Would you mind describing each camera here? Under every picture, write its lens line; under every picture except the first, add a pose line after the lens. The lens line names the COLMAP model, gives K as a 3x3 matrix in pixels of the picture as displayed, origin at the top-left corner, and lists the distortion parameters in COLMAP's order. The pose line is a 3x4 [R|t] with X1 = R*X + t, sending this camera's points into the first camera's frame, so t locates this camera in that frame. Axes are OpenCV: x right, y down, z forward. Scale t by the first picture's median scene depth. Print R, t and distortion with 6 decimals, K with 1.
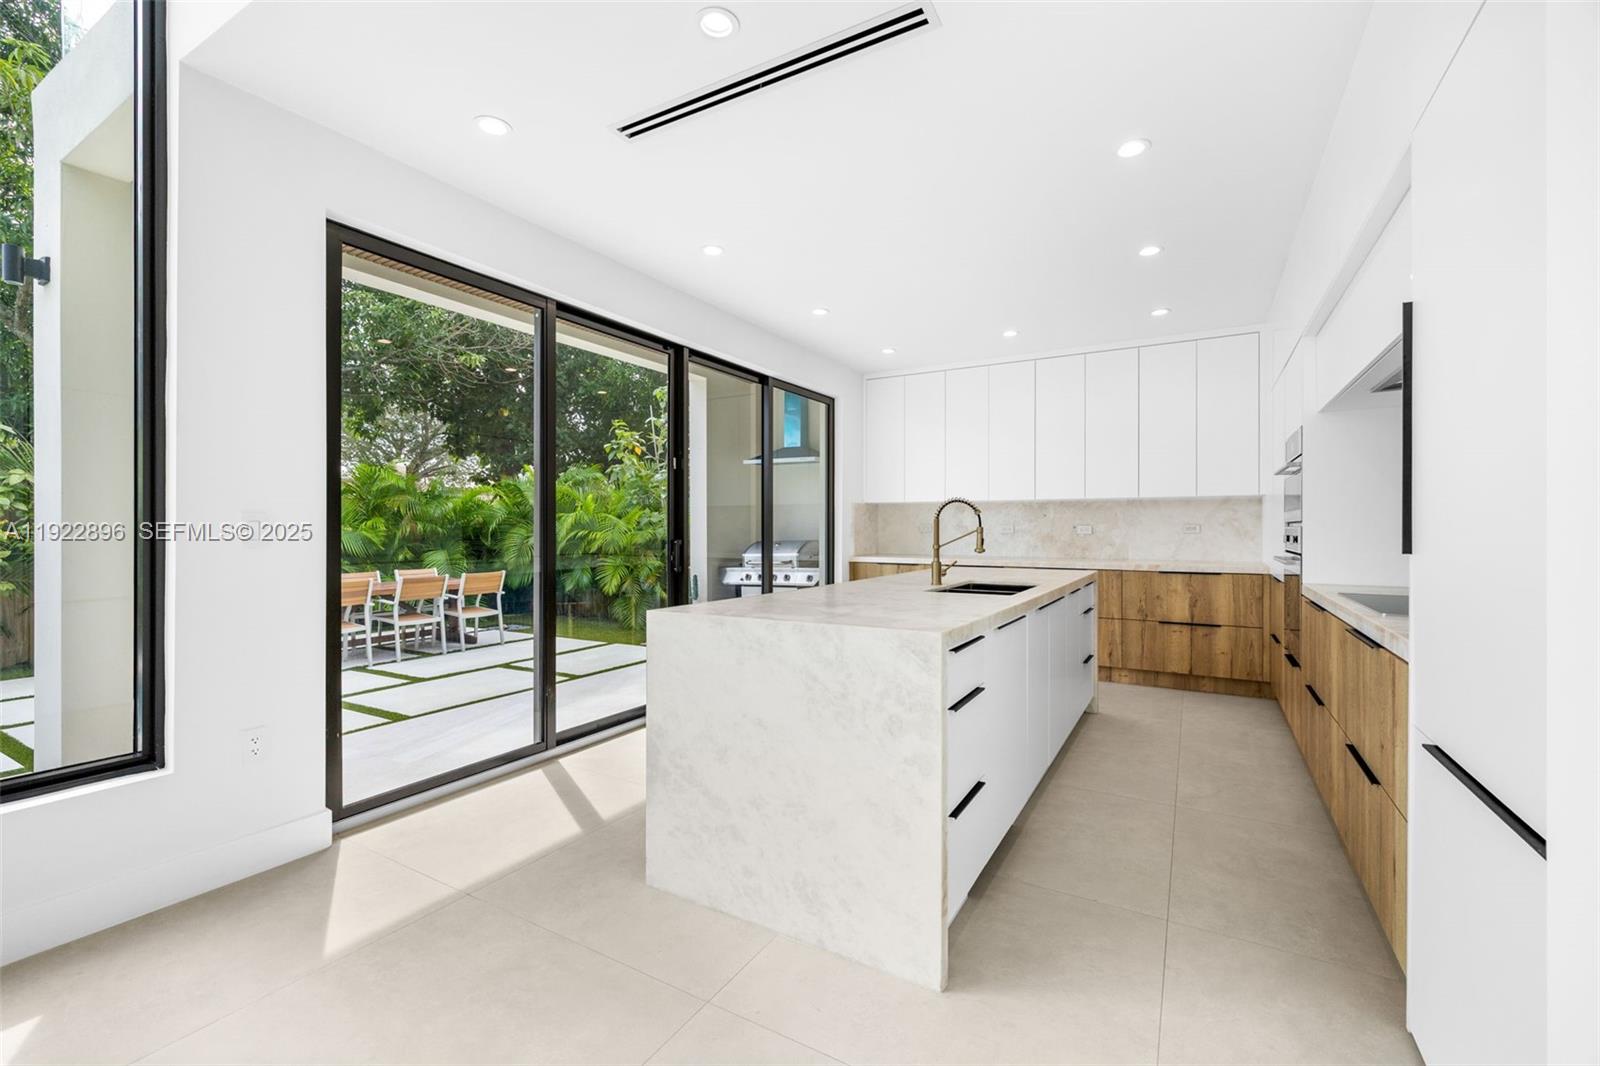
lens RADIAL K [[676.0, 0, 806.1], [0, 676.0, 527.6], [0, 0, 1]] dist [-0.001429, 0.002464]
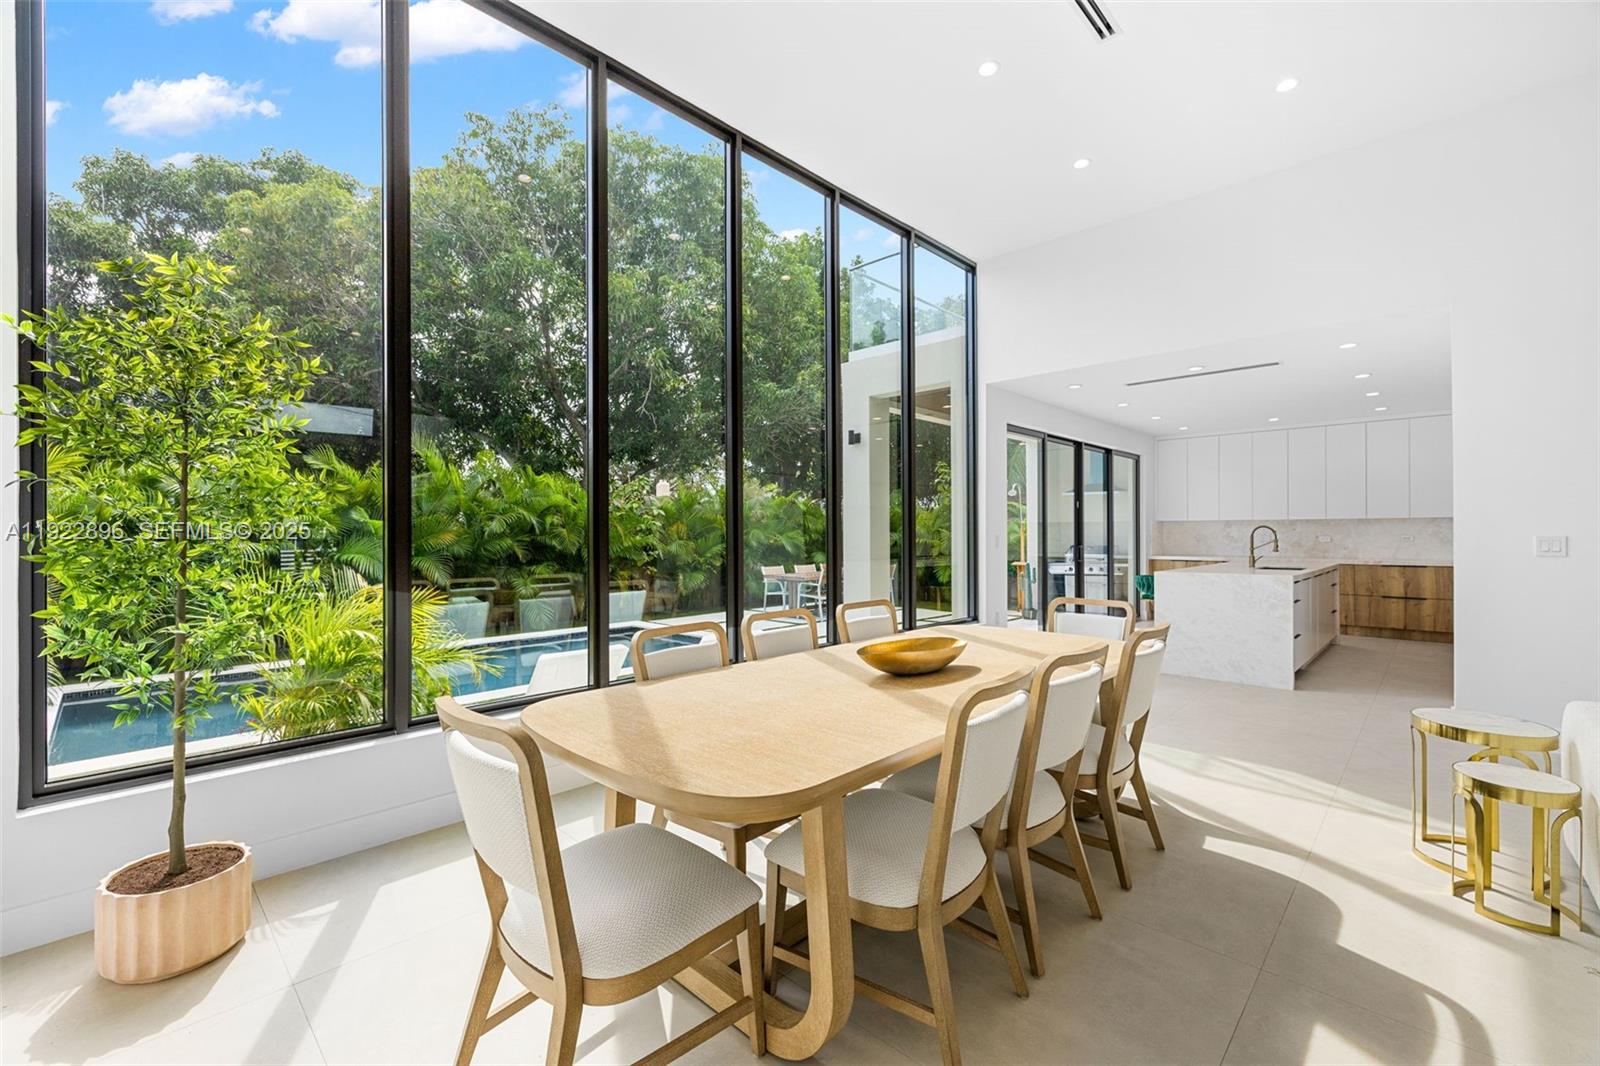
lens RADIAL K [[685.4, 0, 806.8], [0, 685.4, 536.2], [0, 0, 1]] dist [0.003482, 0.000025]
pose [[0.974219, -0.005068, -0.225549, -0.430485], [0.006105, 0.999974, 0.003904, -0.017500], [0.225523, -0.005180, 0.974224, -0.879681]]
